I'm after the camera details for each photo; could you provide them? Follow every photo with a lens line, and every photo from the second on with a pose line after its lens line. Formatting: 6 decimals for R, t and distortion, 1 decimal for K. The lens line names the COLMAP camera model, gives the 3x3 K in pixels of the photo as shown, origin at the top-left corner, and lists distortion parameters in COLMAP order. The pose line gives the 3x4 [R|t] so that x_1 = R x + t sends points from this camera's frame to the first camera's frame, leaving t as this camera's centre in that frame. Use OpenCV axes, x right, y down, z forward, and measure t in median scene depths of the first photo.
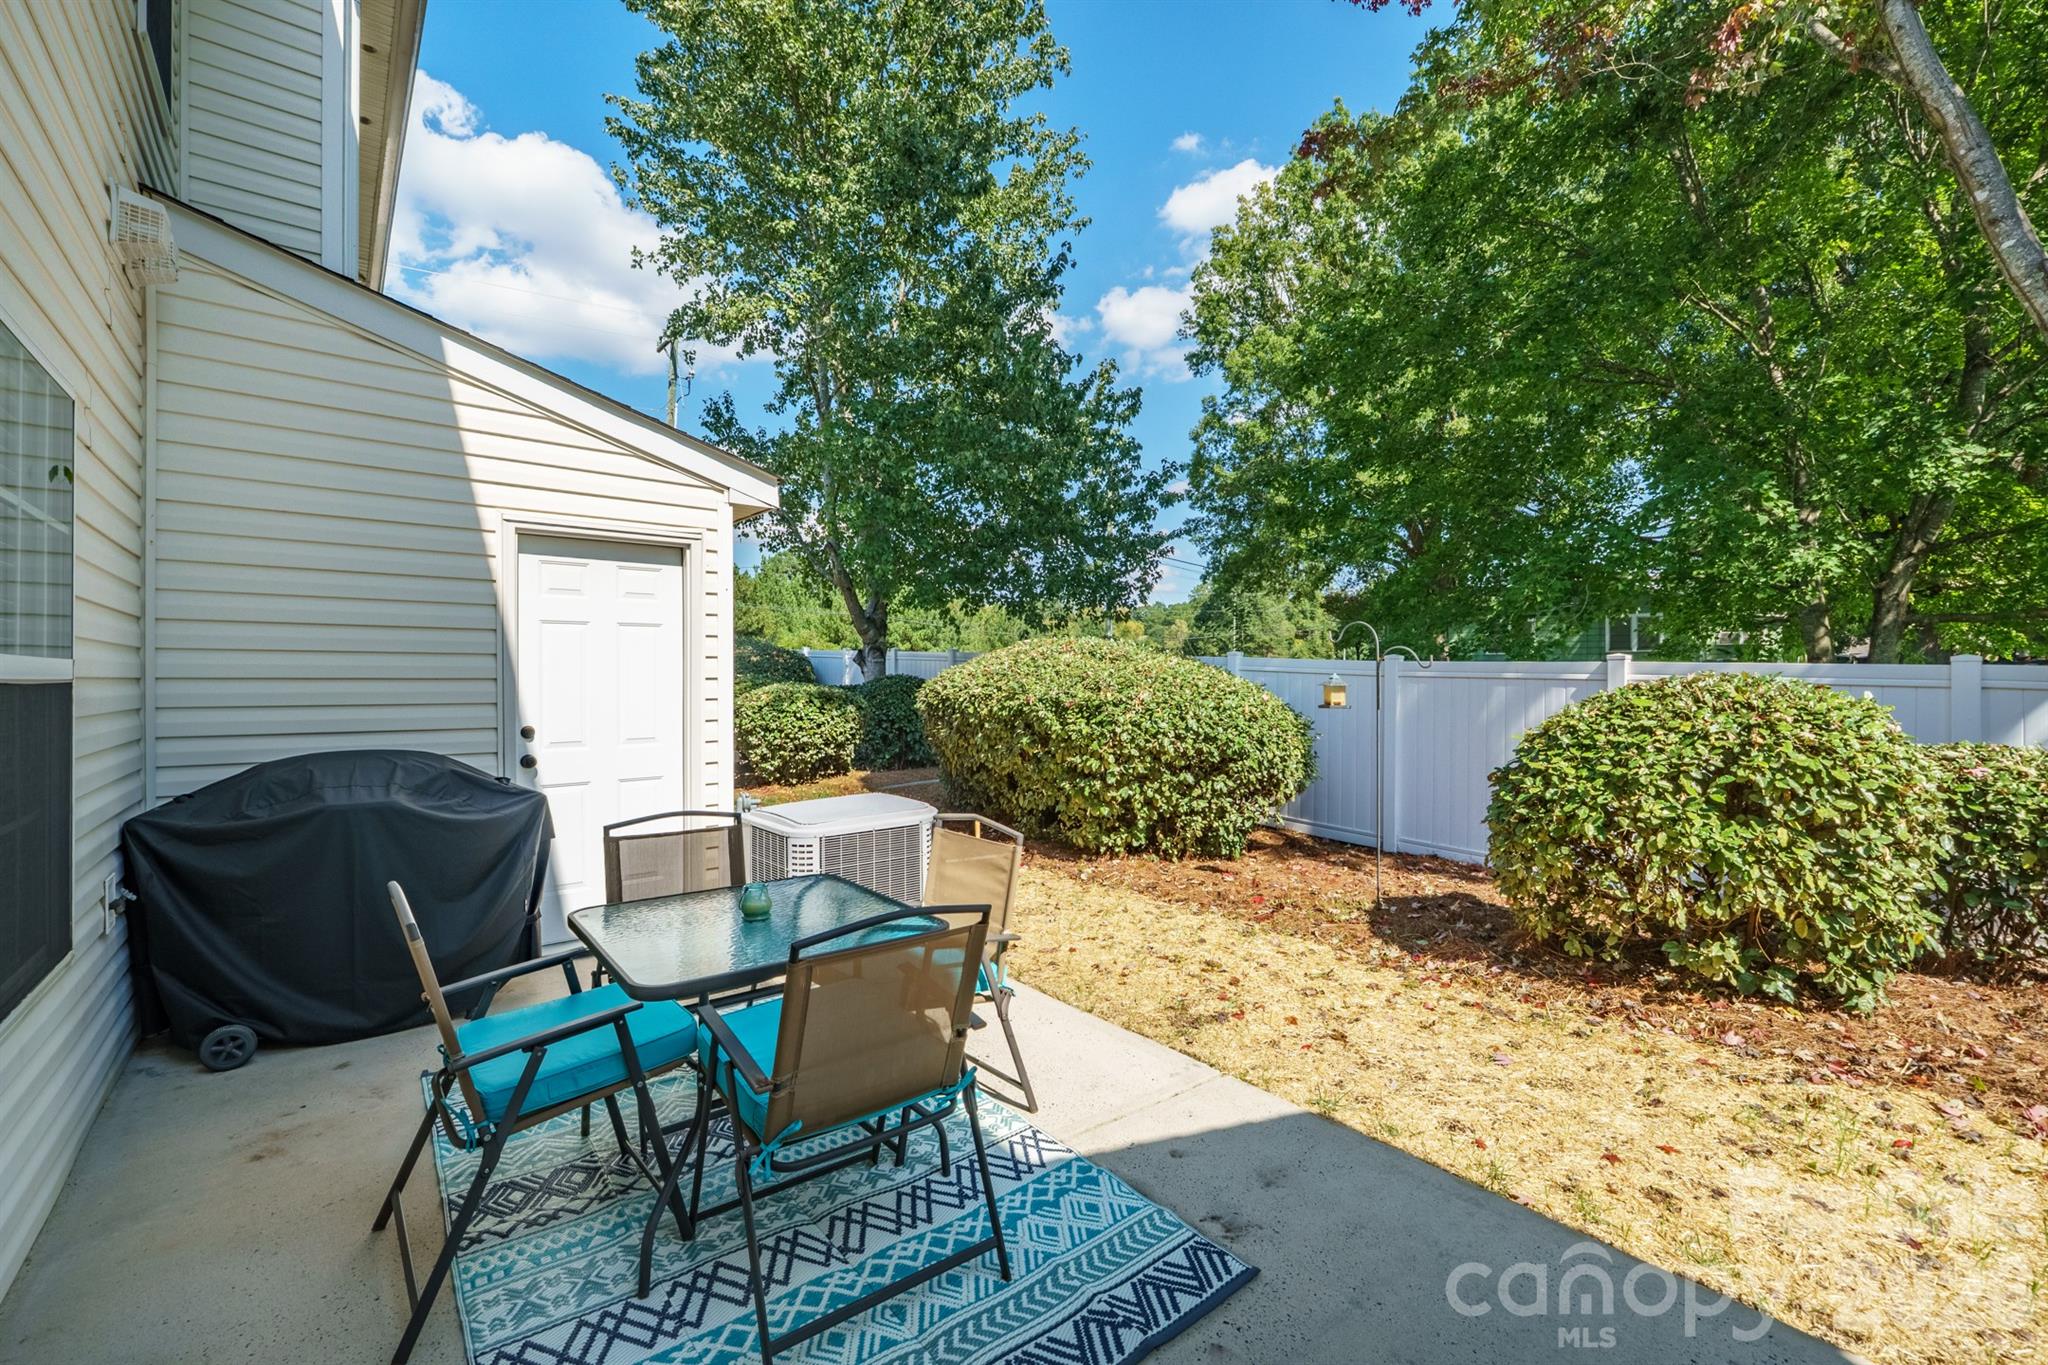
lens RADIAL K [[856.9, 0, 1027.8], [0, 856.9, 679.1], [0, 0, 1]] dist [-0.005480, -0.000256]
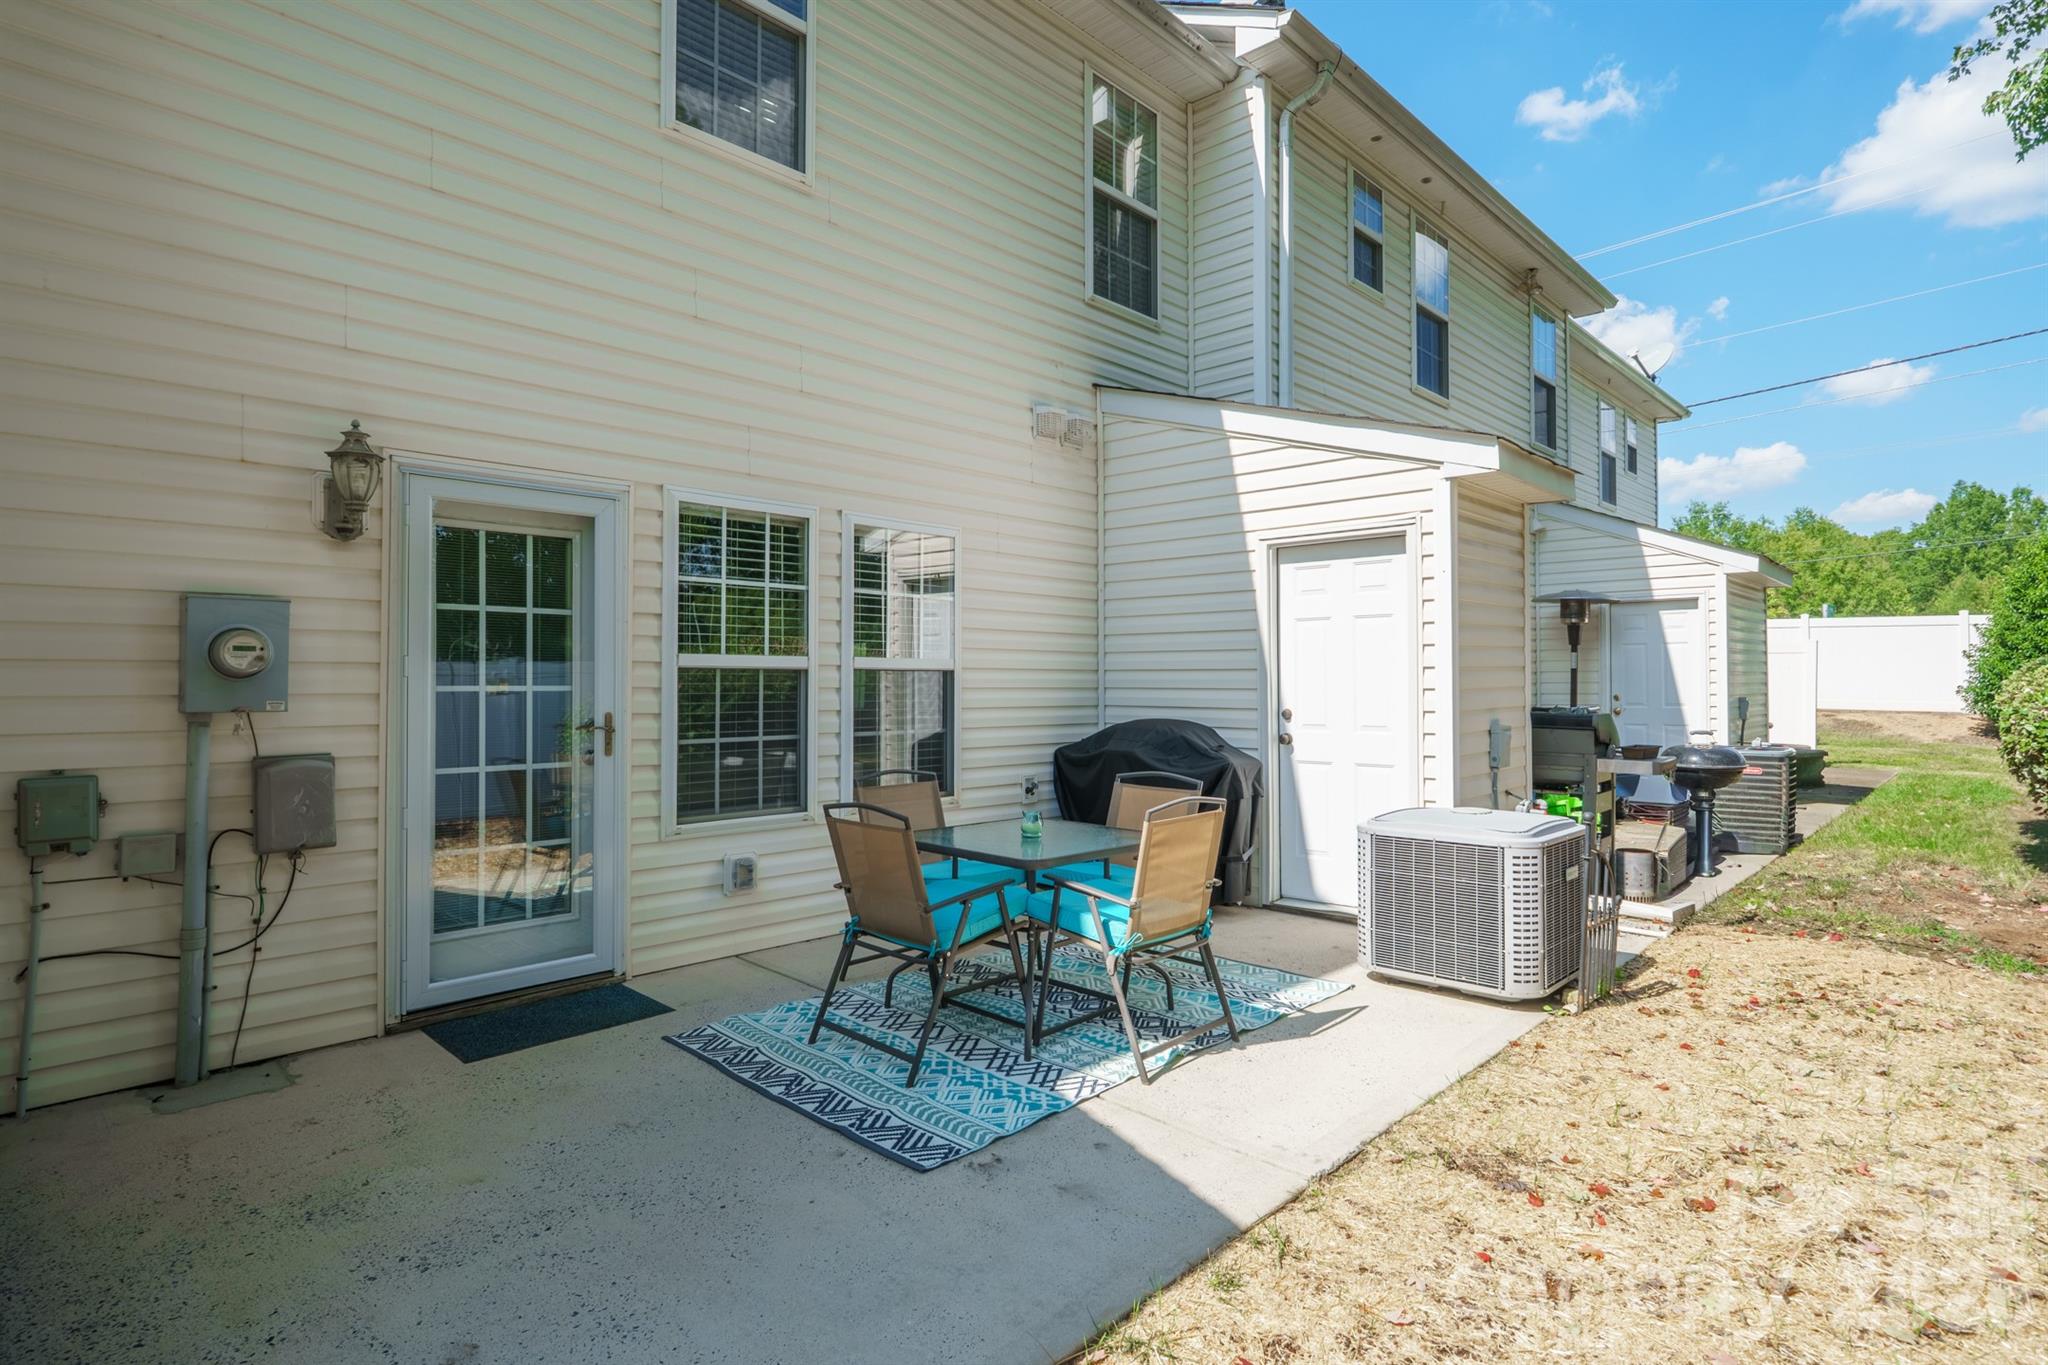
lens RADIAL K [[1050.4, 0, 1030.1], [0, 1050.4, 680.4], [0, 0, 1]] dist [-0.003478, -0.000301]
pose [[0.124601, -0.002463, -0.992204, 1.246304], [0.002356, 0.999995, -0.002186, 0.026009], [0.992204, -0.002065, 0.124606, 0.712976]]
